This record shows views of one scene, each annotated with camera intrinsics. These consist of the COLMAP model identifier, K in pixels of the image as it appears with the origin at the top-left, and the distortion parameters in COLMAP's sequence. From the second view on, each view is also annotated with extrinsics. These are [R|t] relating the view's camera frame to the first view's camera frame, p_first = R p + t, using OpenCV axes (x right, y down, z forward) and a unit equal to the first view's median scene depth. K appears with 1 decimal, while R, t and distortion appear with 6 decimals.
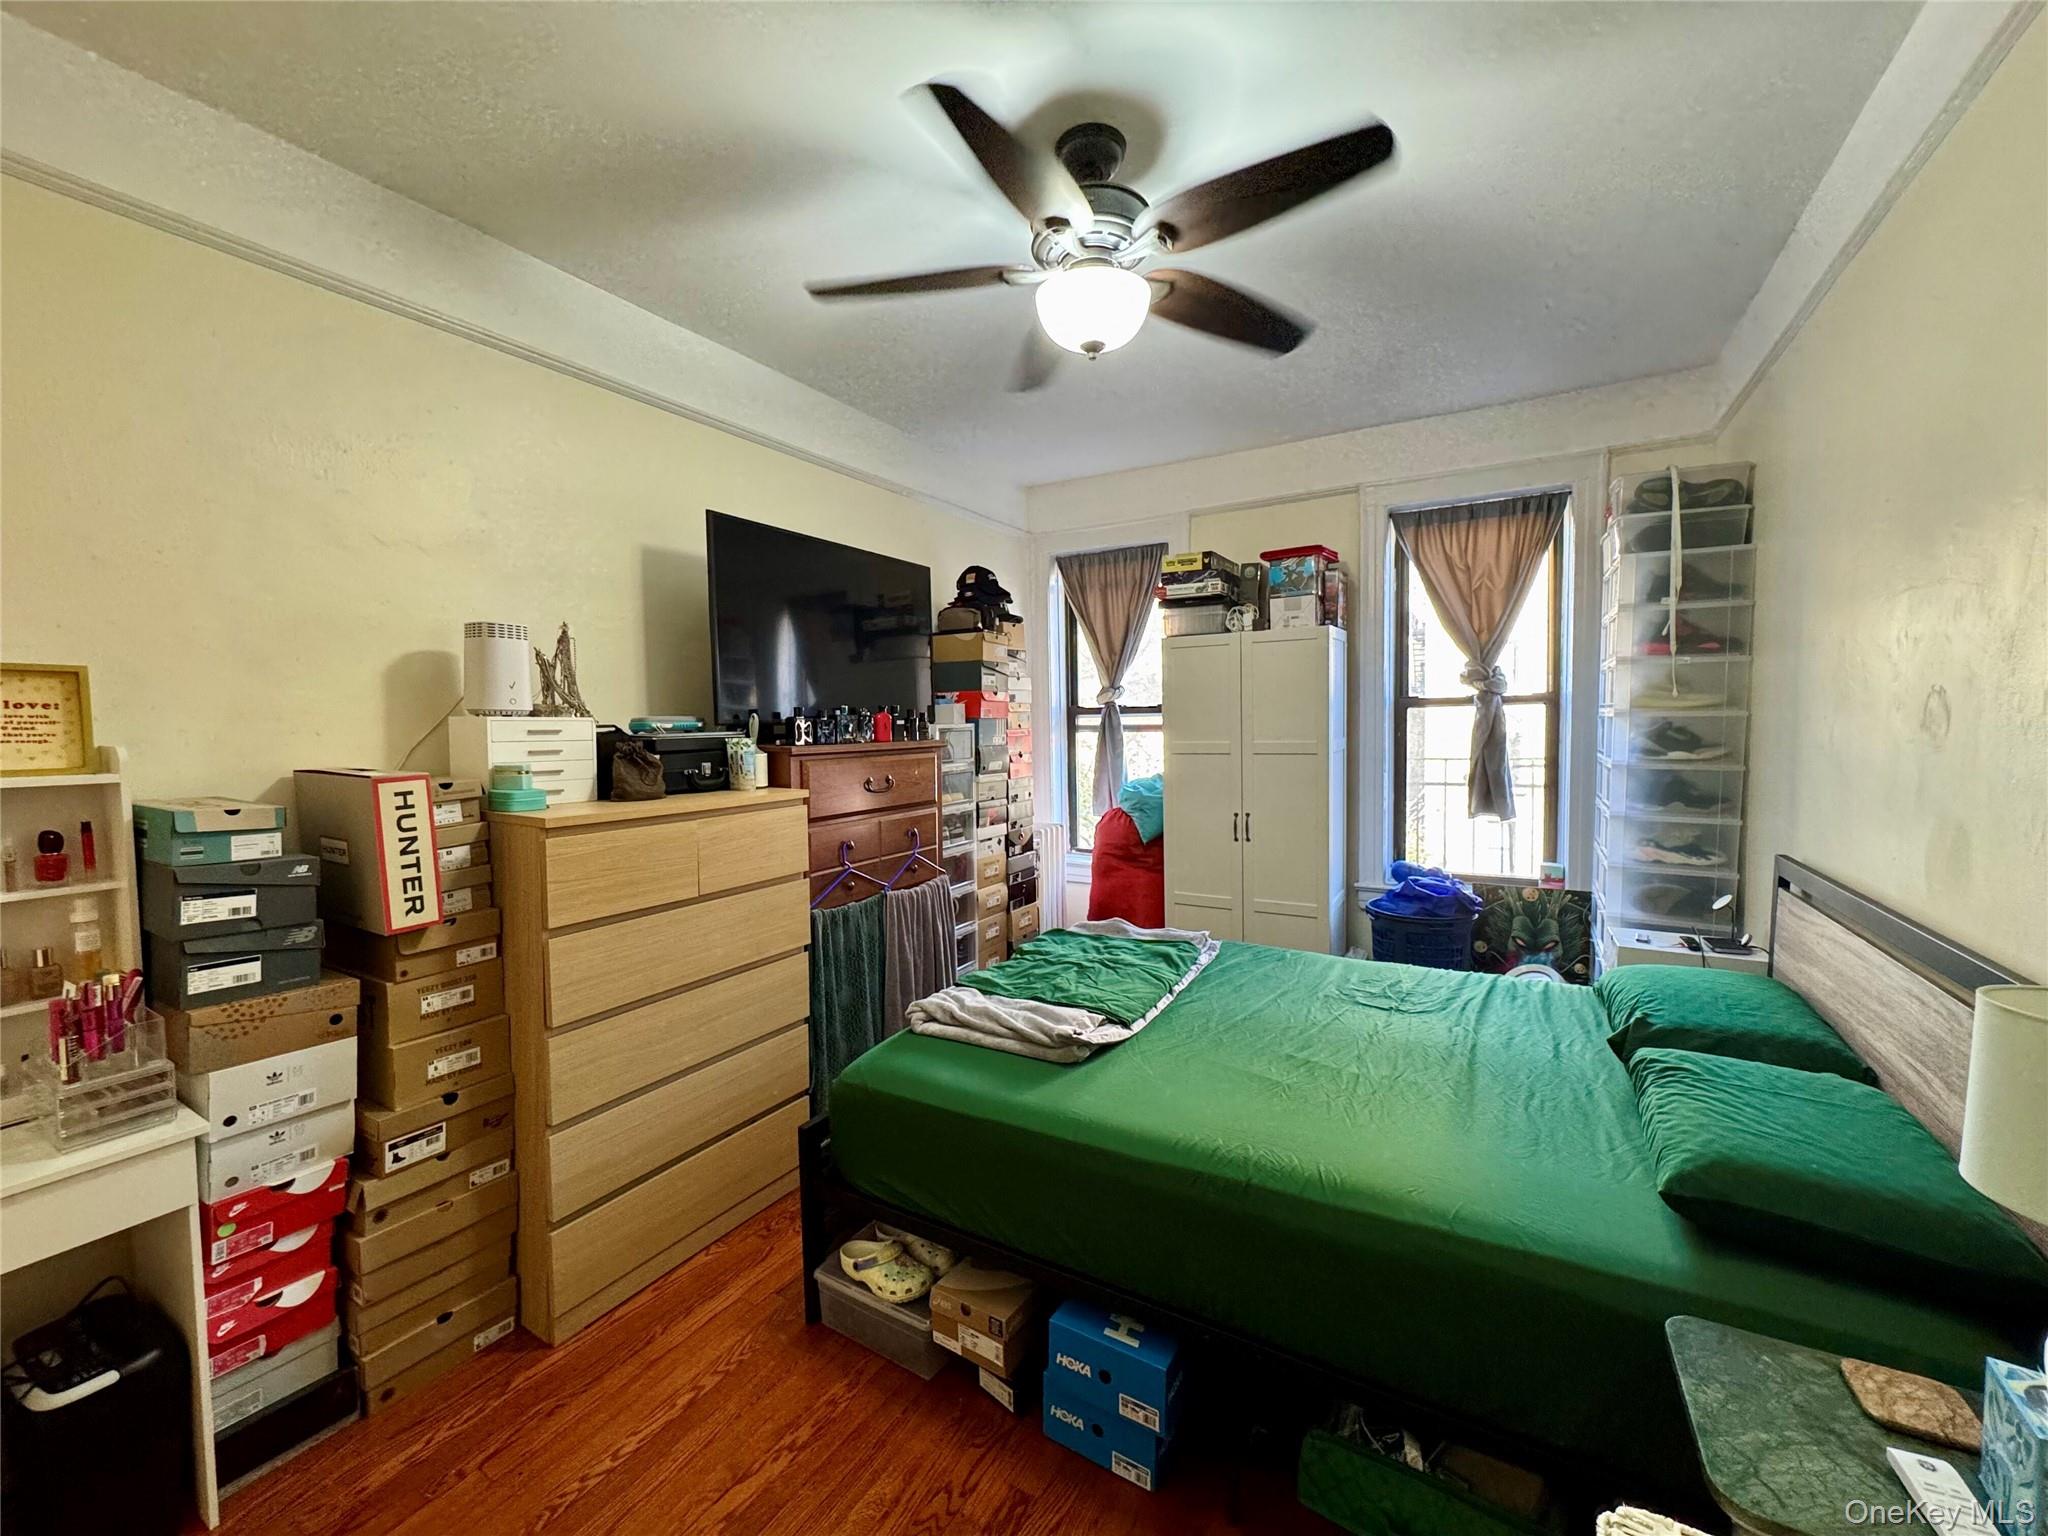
lens RADIAL K [[817.6, 0, 1010.4], [0, 817.6, 768.6], [0, 0, 1]] dist [-0.005271, 0.000459]
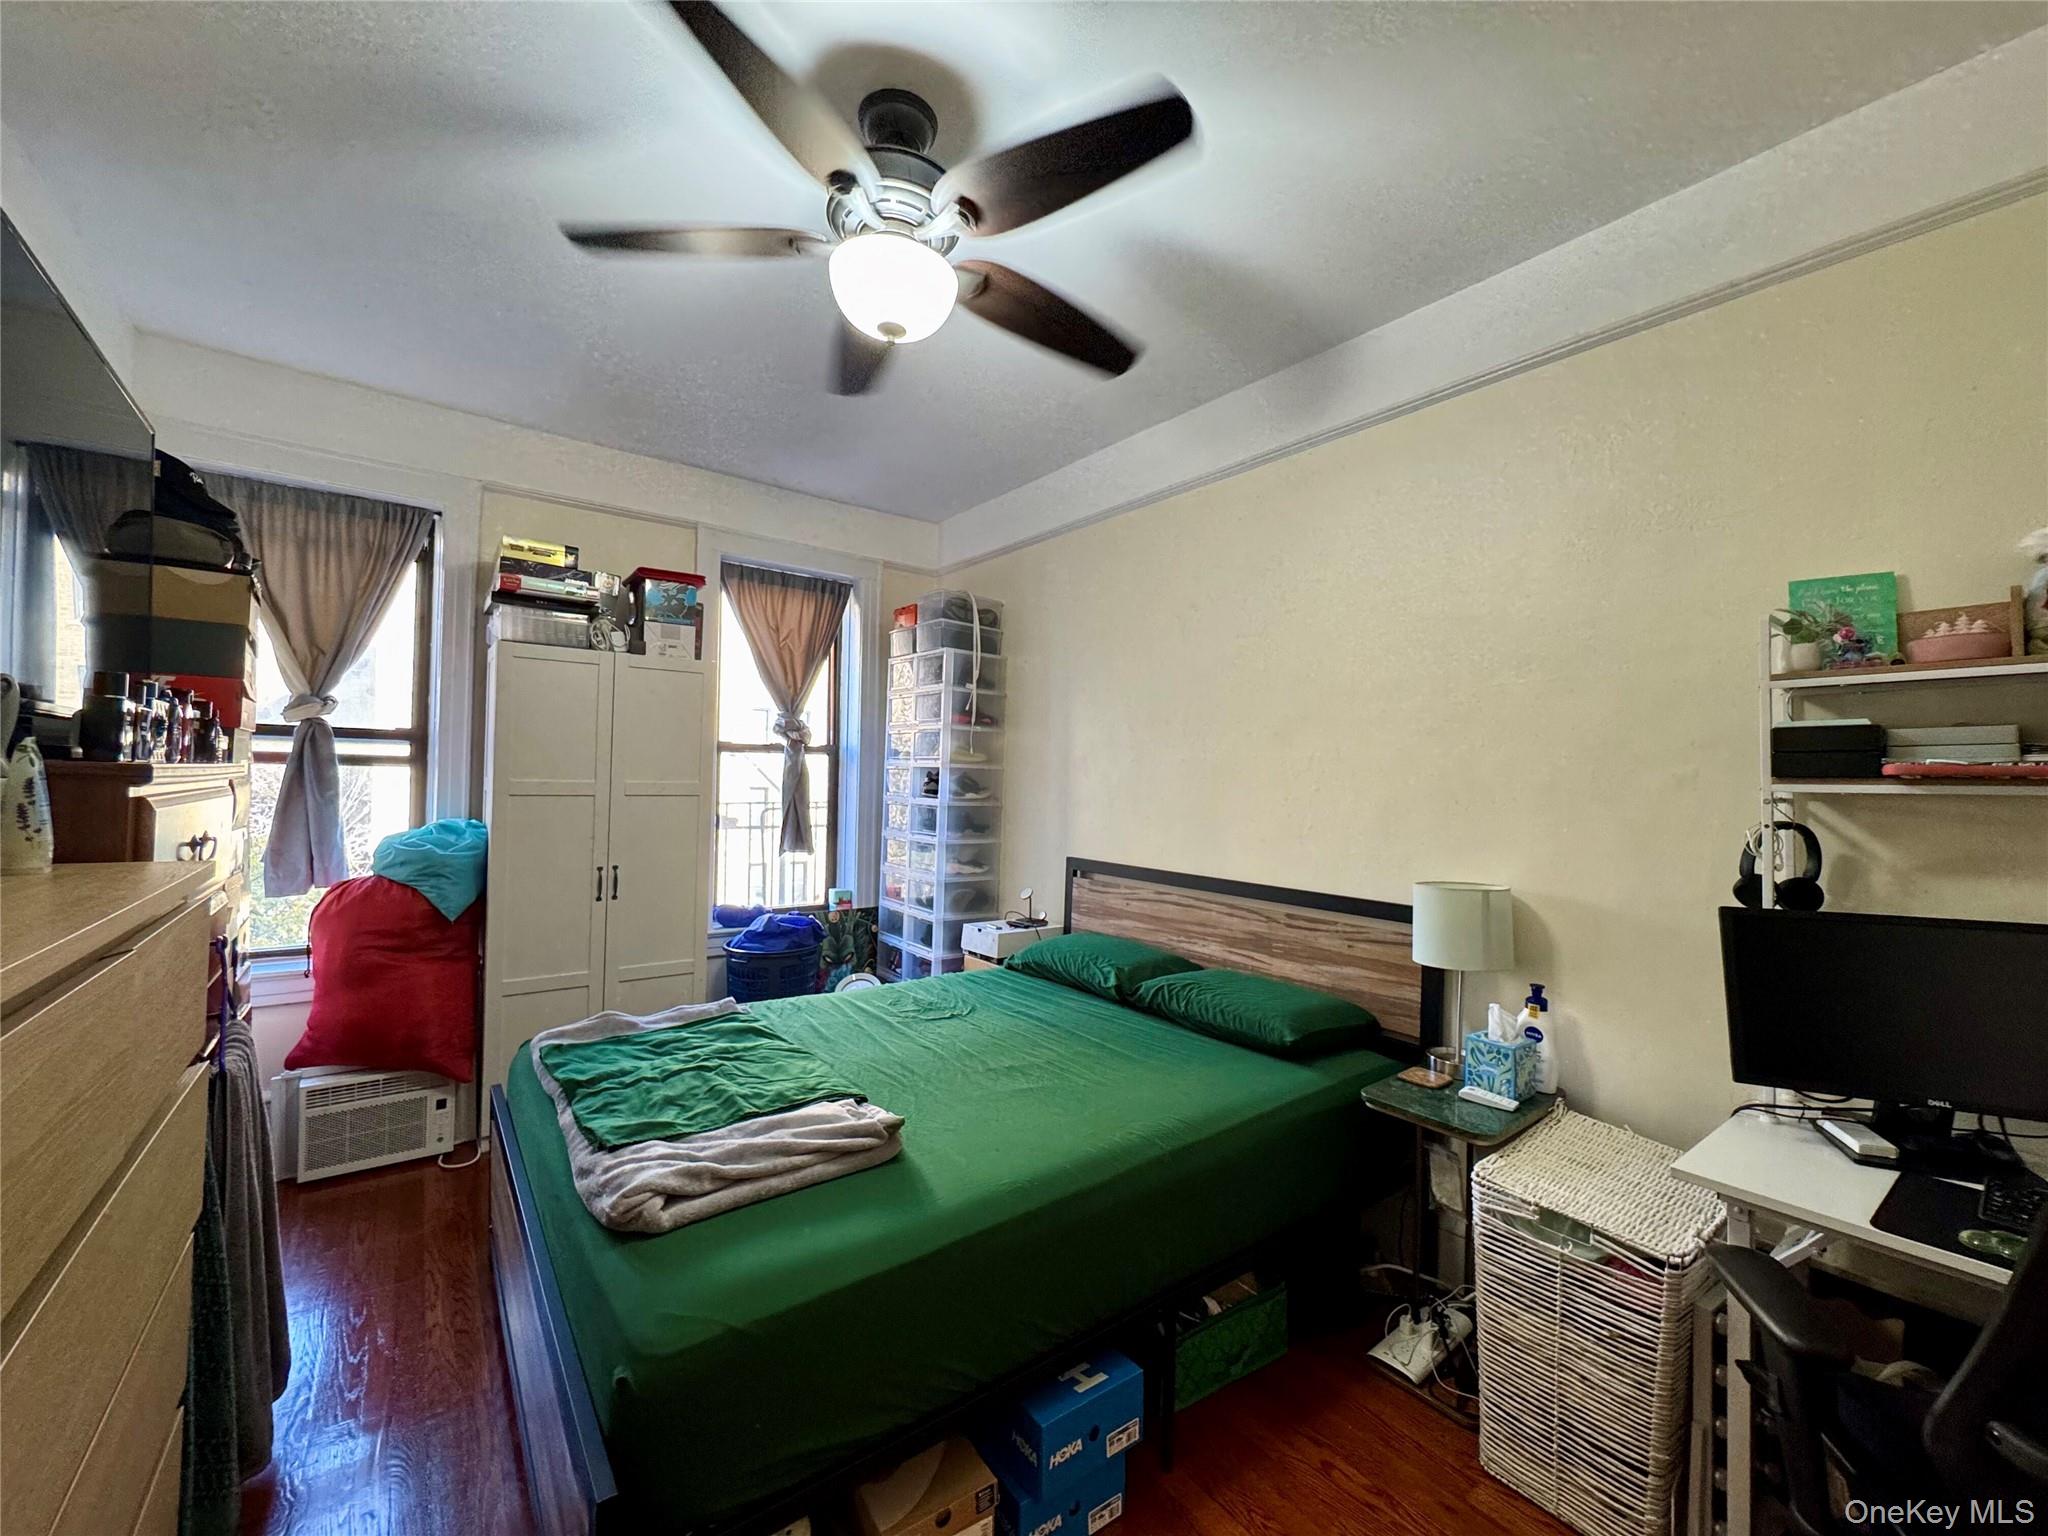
lens RADIAL K [[817.6, 0, 1043.7], [0, 817.6, 764.6], [0, 0, 1]] dist [-0.005271, 0.000459]
pose [[0.365898, 0.039311, 0.929824, -0.445858], [0.025777, 0.998296, -0.052350, 0.007062], [-0.930298, 0.043123, 0.364261, 0.364947]]
